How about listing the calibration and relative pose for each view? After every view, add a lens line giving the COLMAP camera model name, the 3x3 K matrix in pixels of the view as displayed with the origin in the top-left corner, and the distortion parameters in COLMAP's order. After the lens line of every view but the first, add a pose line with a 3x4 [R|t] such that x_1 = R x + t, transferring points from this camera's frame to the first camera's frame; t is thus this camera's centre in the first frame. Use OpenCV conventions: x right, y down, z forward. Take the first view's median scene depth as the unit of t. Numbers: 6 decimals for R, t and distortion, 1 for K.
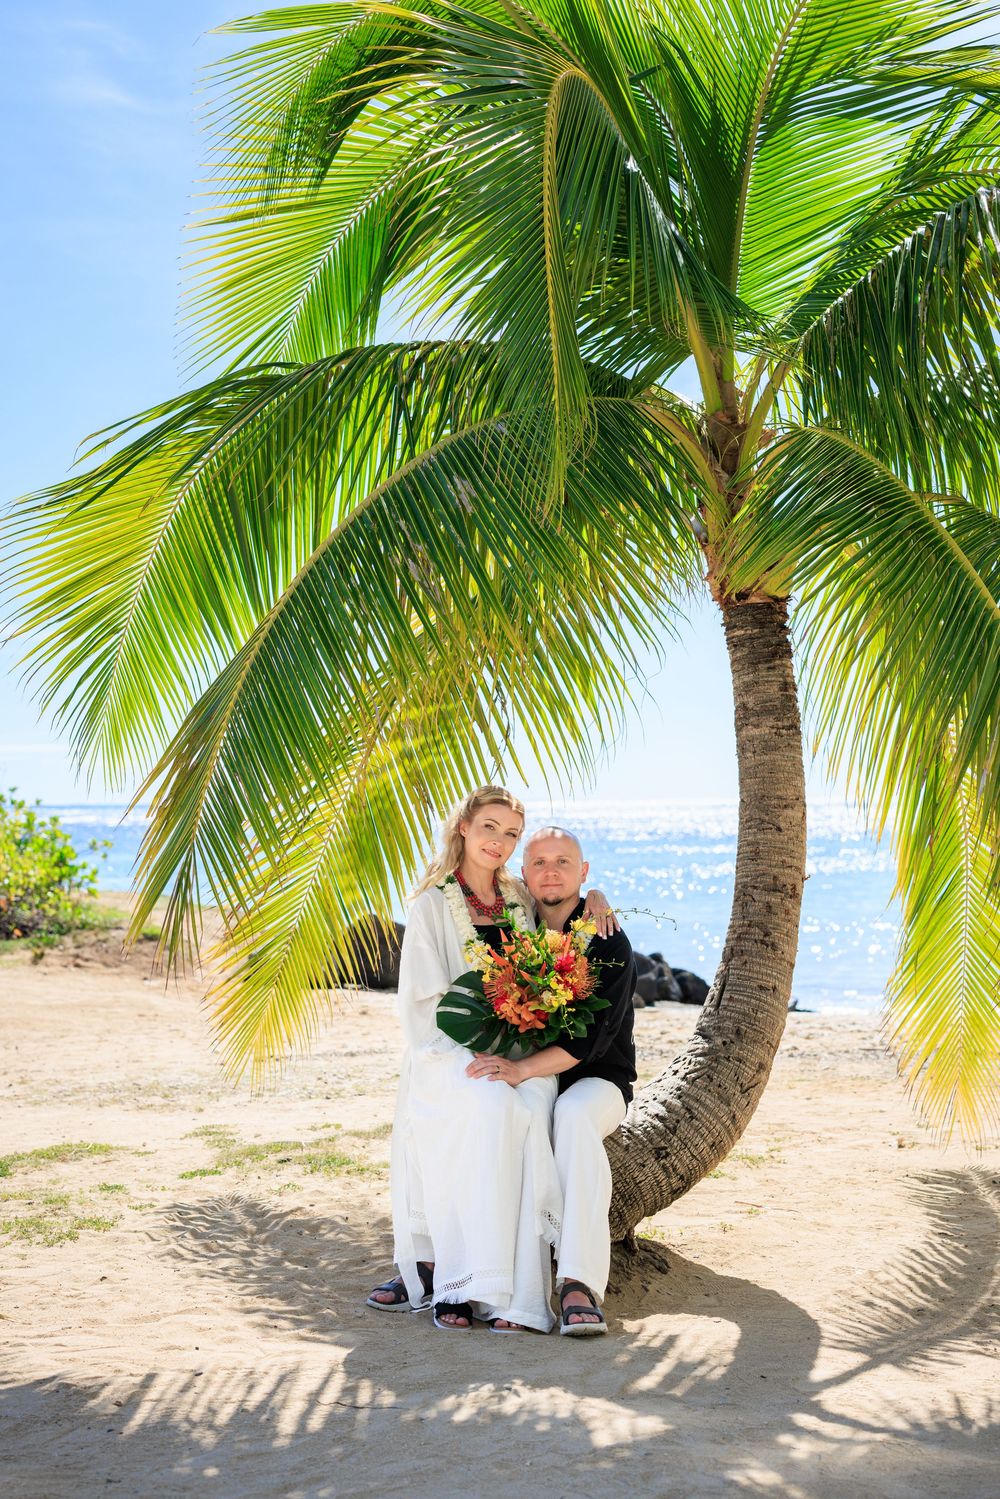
lens RADIAL K [[2192.0, 0, 500.0], [0, 2192.0, 749.5], [0, 0, 1]] dist [0.005089, -0.096595]
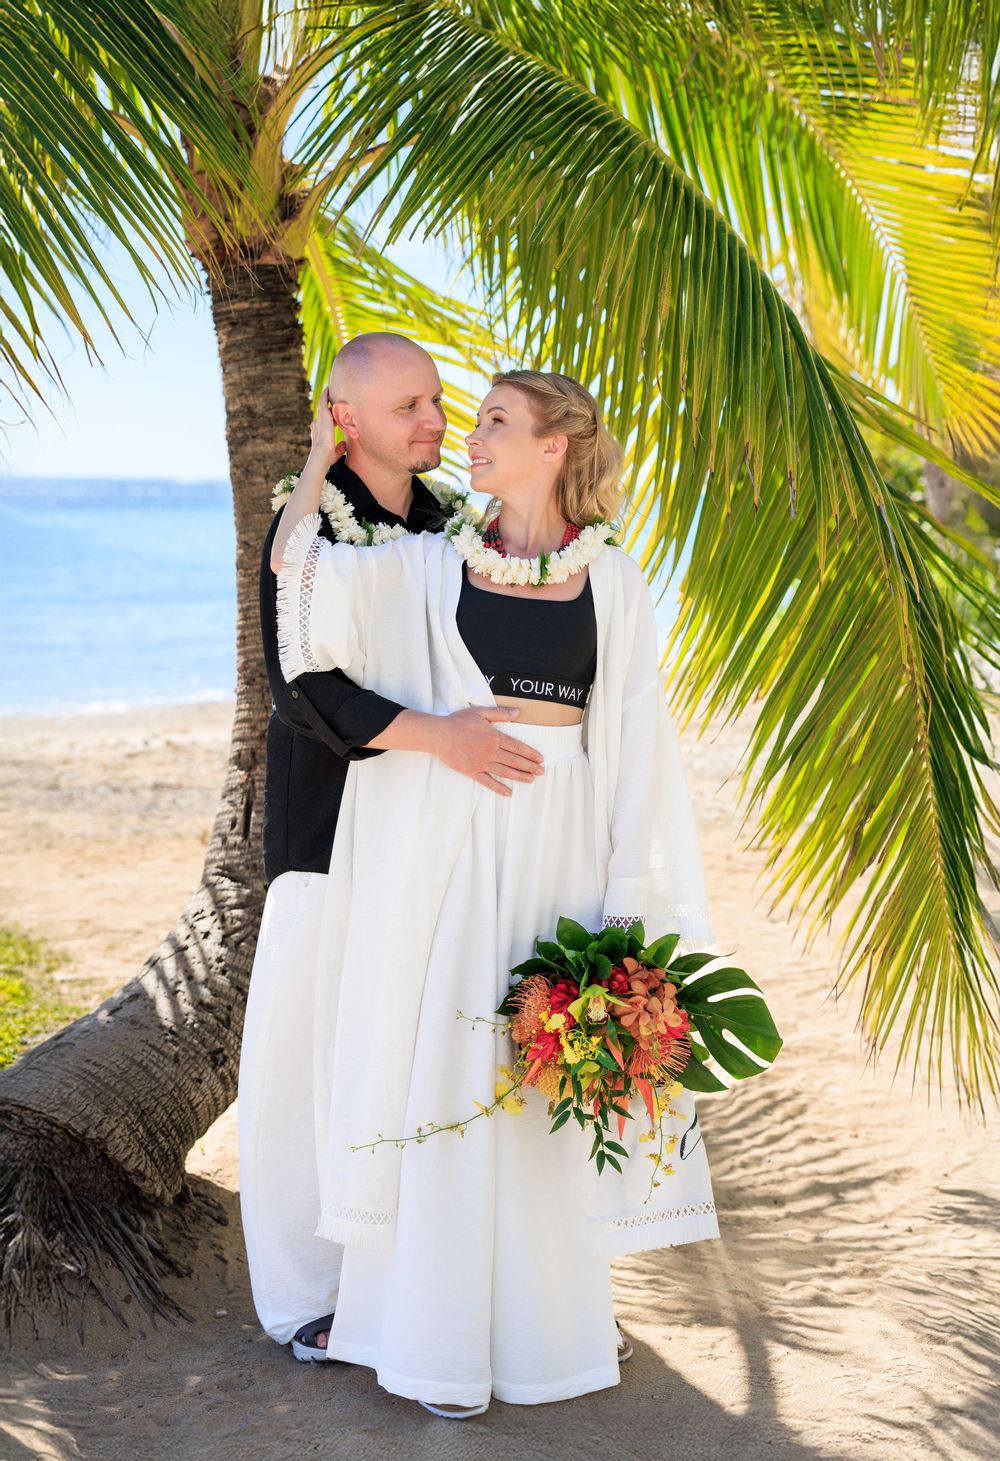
lens RADIAL K [[2041.7, 0, 500.0], [0, 2041.7, 730.5], [0, 0, 1]] dist [0.000956, 0.062342]
pose [[0.866464, -0.037738, 0.497811, -0.157134], [-0.035256, 0.990024, 0.136416, -0.010550], [-0.497993, -0.135750, 0.856490, 0.383732]]
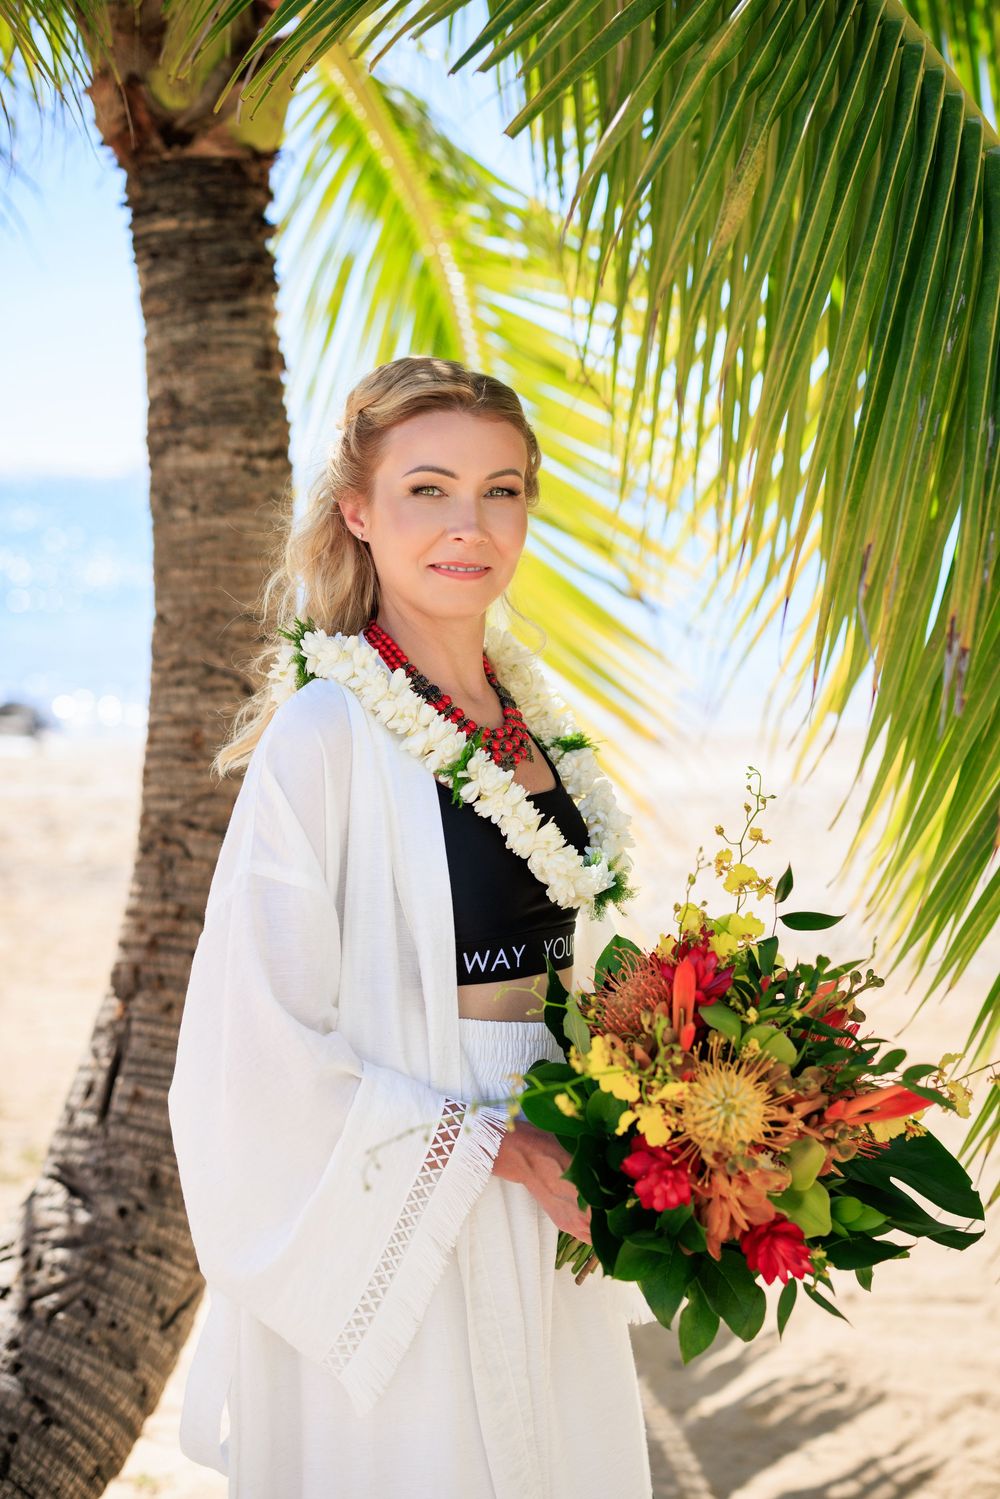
lens RADIAL K [[2192.0, 0, 500.0], [0, 2192.0, 749.5], [0, 0, 1]] dist [0.005089, -0.096595]
pose [[0.939386, 0.005706, 0.342813, 0.024840], [-0.059461, 0.987422, 0.146502, -0.019158], [-0.337665, -0.158006, 0.927910, 0.579733]]
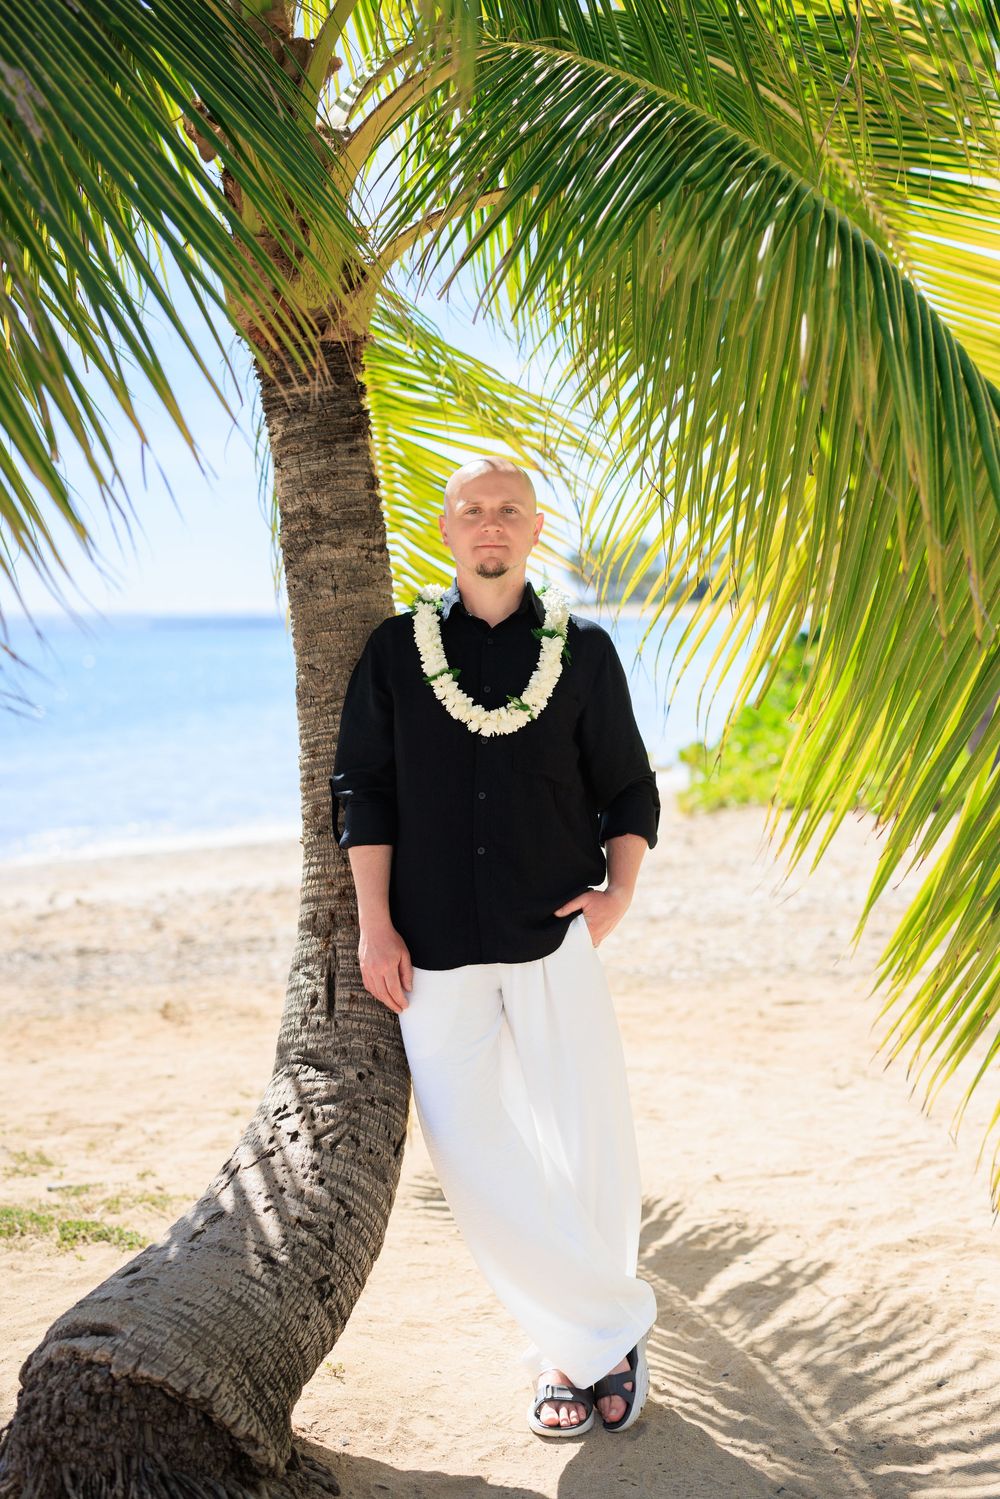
lens RADIAL K [[2207.5, 0, 500.0], [0, 2207.5, 749.5], [0, 0, 1]] dist [0.002622, 0.140265]
pose [[0.833295, -0.030534, 0.551985, -0.190059], [-0.015844, 0.996744, 0.079055, -0.003332], [-0.552602, -0.074622, 0.830098, 0.469016]]
